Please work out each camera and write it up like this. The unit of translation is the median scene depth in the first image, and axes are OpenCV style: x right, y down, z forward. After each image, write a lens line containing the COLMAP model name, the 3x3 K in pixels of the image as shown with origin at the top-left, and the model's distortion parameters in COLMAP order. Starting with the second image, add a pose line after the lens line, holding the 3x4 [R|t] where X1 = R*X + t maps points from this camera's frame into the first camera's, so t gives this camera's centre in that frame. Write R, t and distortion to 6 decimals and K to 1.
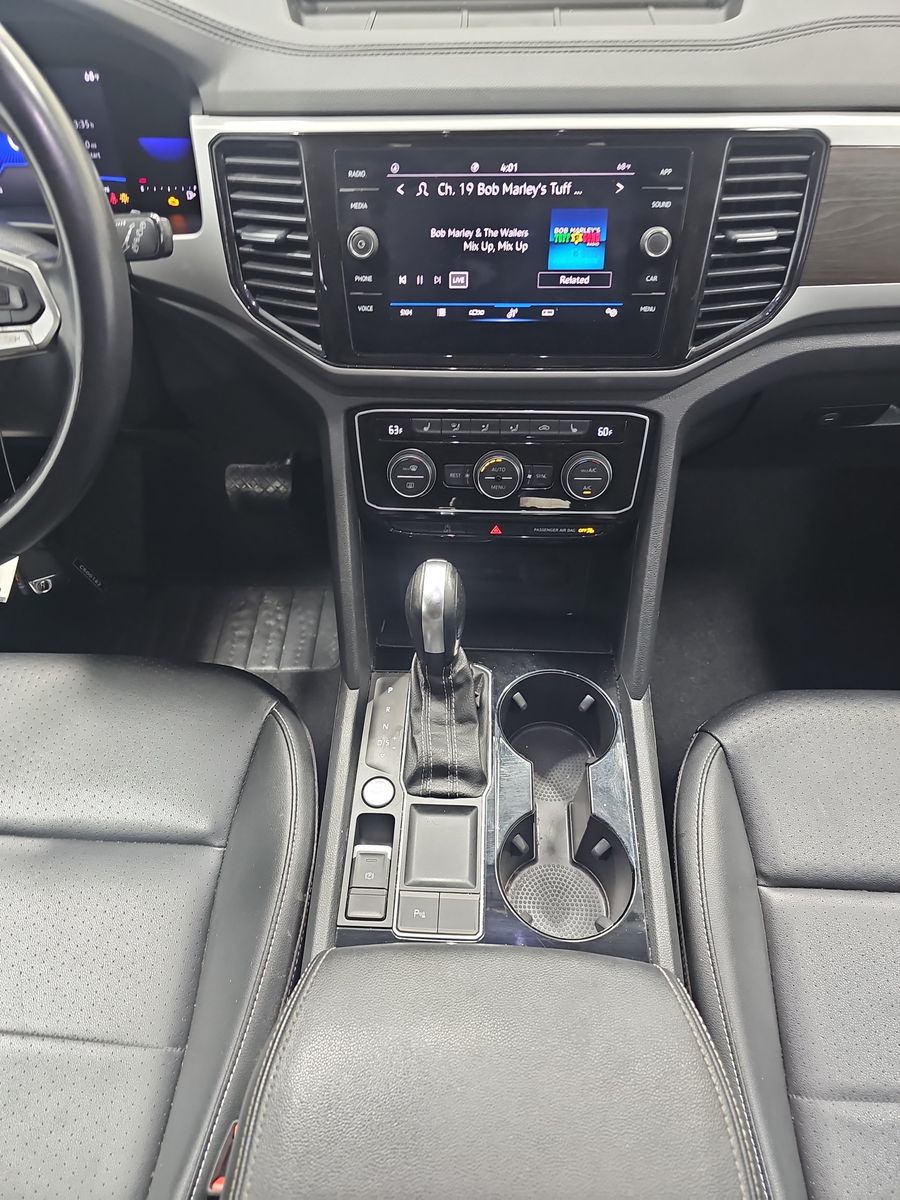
lens RADIAL K [[801.9, 0, 451.8], [0, 801.9, 603.6], [0, 0, 1]] dist [-0.010346, -0.005143]
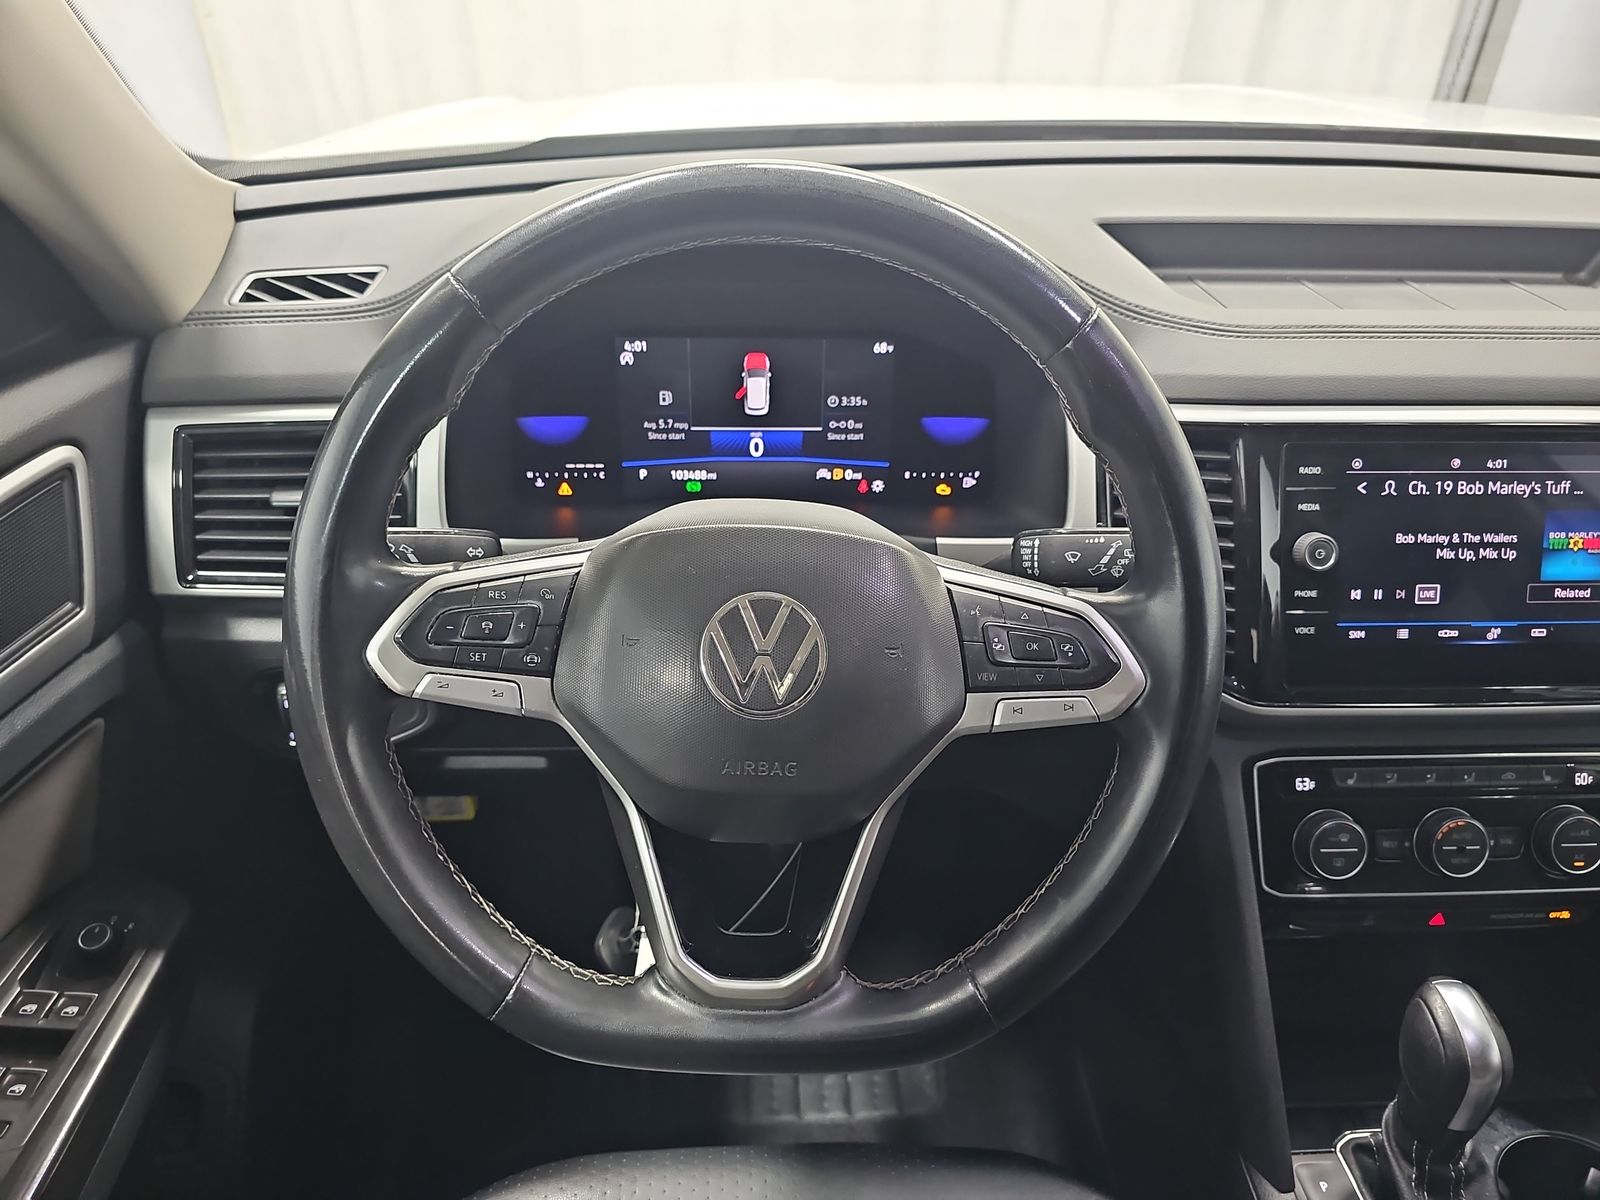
lens RADIAL K [[1069.2, 0, 808.6], [0, 1069.2, 600.2], [0, 0, 1]] dist [-0.010346, -0.005143]
pose [[0.995502, -0.012478, 0.093912, -0.693179], [0.041061, 0.950168, -0.309023, -0.109394], [-0.085376, 0.311489, 0.946407, 0.086768]]
